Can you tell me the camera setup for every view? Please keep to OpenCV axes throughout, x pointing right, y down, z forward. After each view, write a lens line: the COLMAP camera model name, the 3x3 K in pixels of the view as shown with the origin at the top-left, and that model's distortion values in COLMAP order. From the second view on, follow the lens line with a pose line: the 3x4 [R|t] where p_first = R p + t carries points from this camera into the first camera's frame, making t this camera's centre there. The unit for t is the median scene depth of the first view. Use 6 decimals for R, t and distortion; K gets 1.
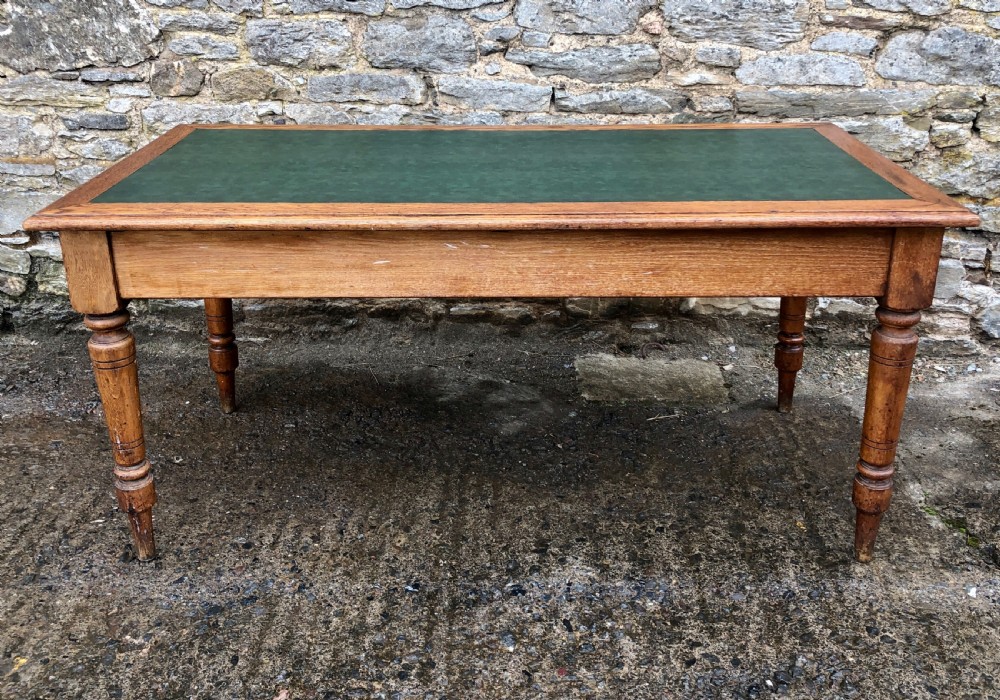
lens RADIAL K [[979.7, 0, 500.1], [0, 979.7, 264.5], [0, 0, 1]] dist [0.071976, -0.195693]
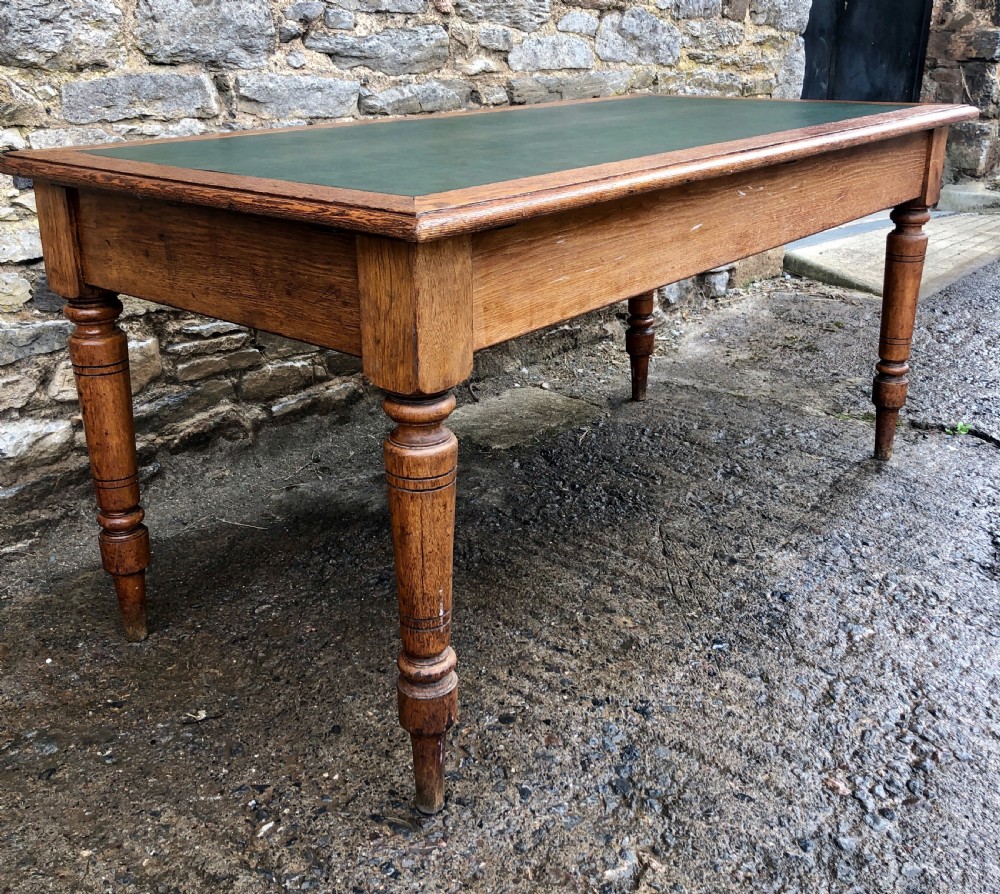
lens RADIAL K [[1099.7, 0, 505.0], [0, 1099.7, 394.4], [0, 0, 1]] dist [0.018443, -0.028664]
pose [[0.623739, -0.249647, 0.740693, -0.589094], [0.262528, 0.959485, 0.102314, -0.002449], [-0.736226, 0.130635, 0.664007, 0.371316]]
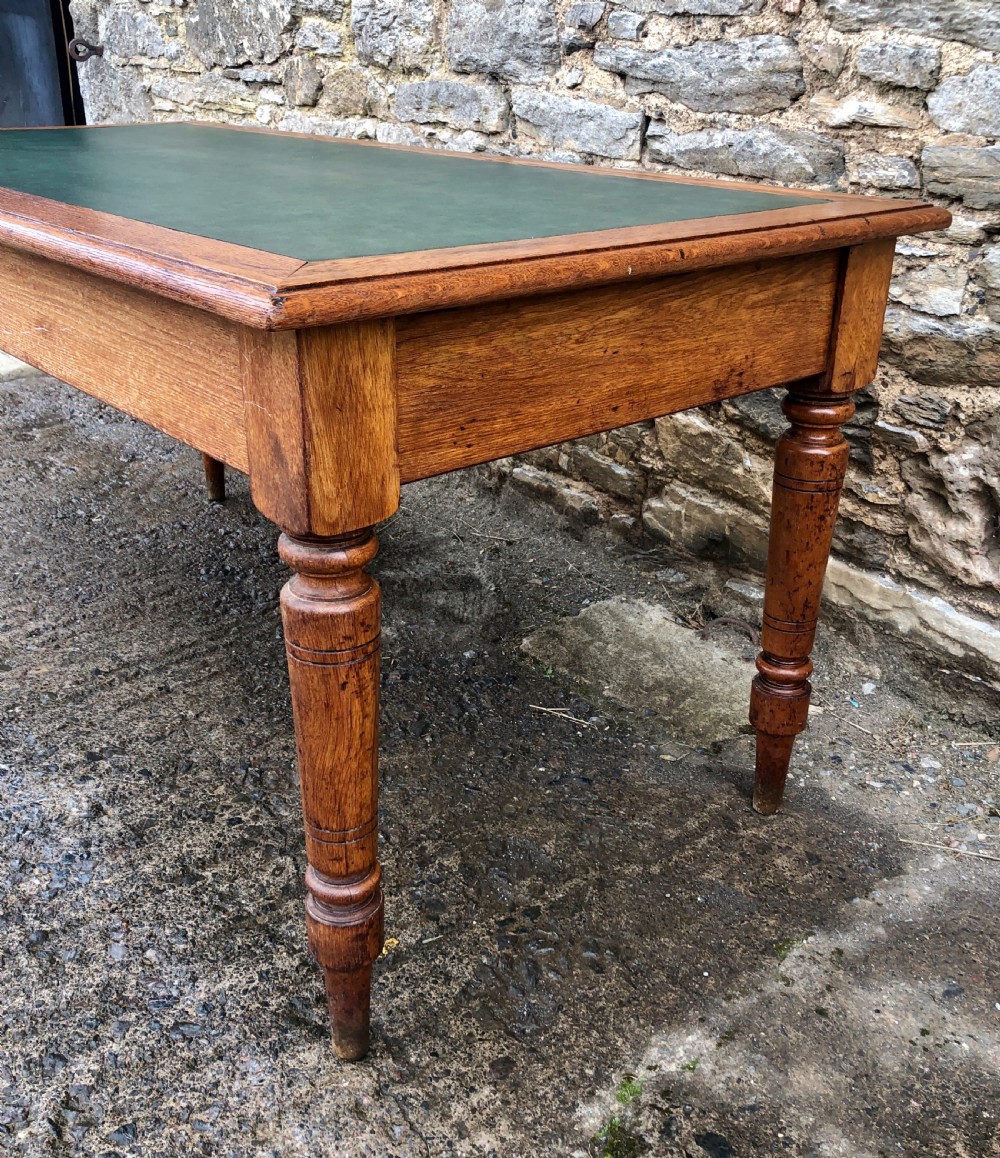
lens RADIAL K [[1193.9, 0, 493.2], [0, 1193.9, 566.7], [0, 0, 1]] dist [0.007886, -0.006911]
pose [[0.651665, 0.314335, -0.690309, 0.562398], [-0.262802, 0.947286, 0.183261, -0.037817], [0.711525, 0.061989, 0.699921, 0.475616]]
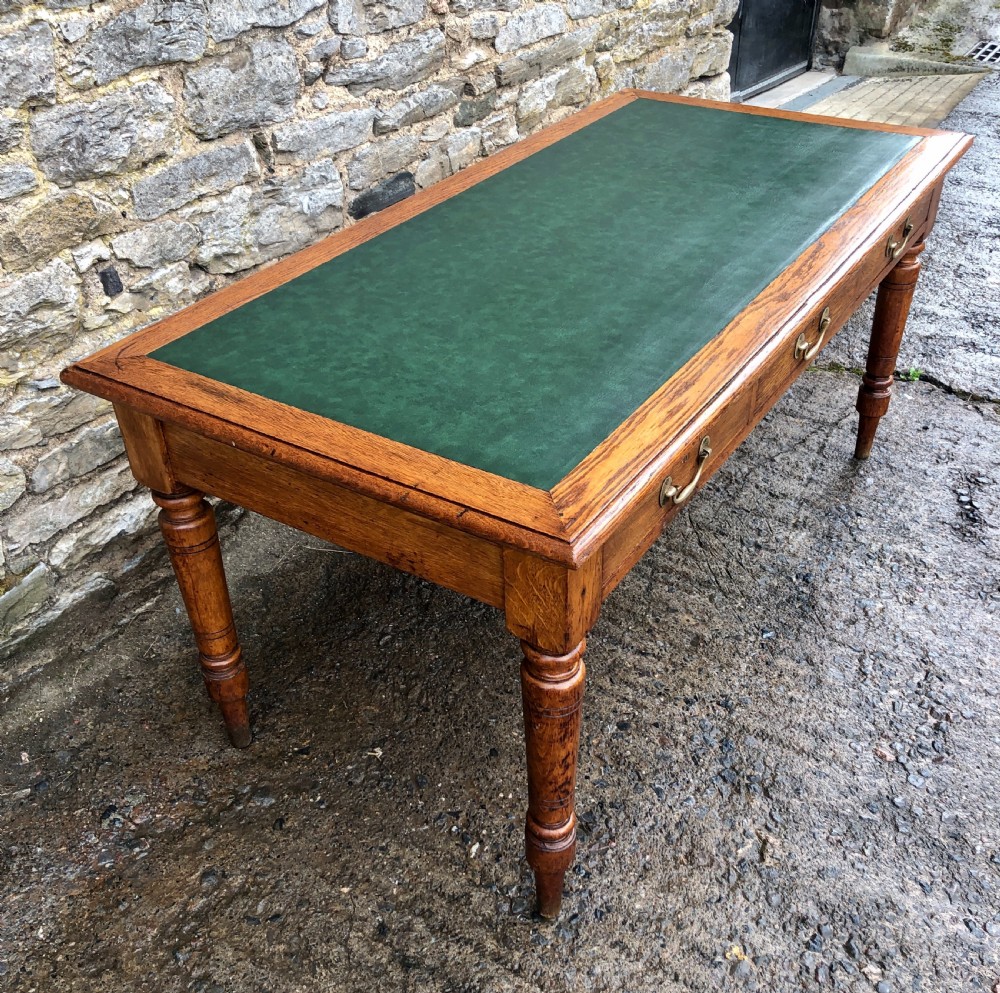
lens RADIAL K [[1100.2, 0, 520.2], [0, 1100.2, 510.6], [0, 0, 1]] dist [0.033917, -0.049897]
pose [[0.492267, -0.498680, 0.713437, -0.687976], [0.309539, 0.866338, 0.391975, -0.213218], [-0.813547, 0.027880, 0.580830, 0.404095]]
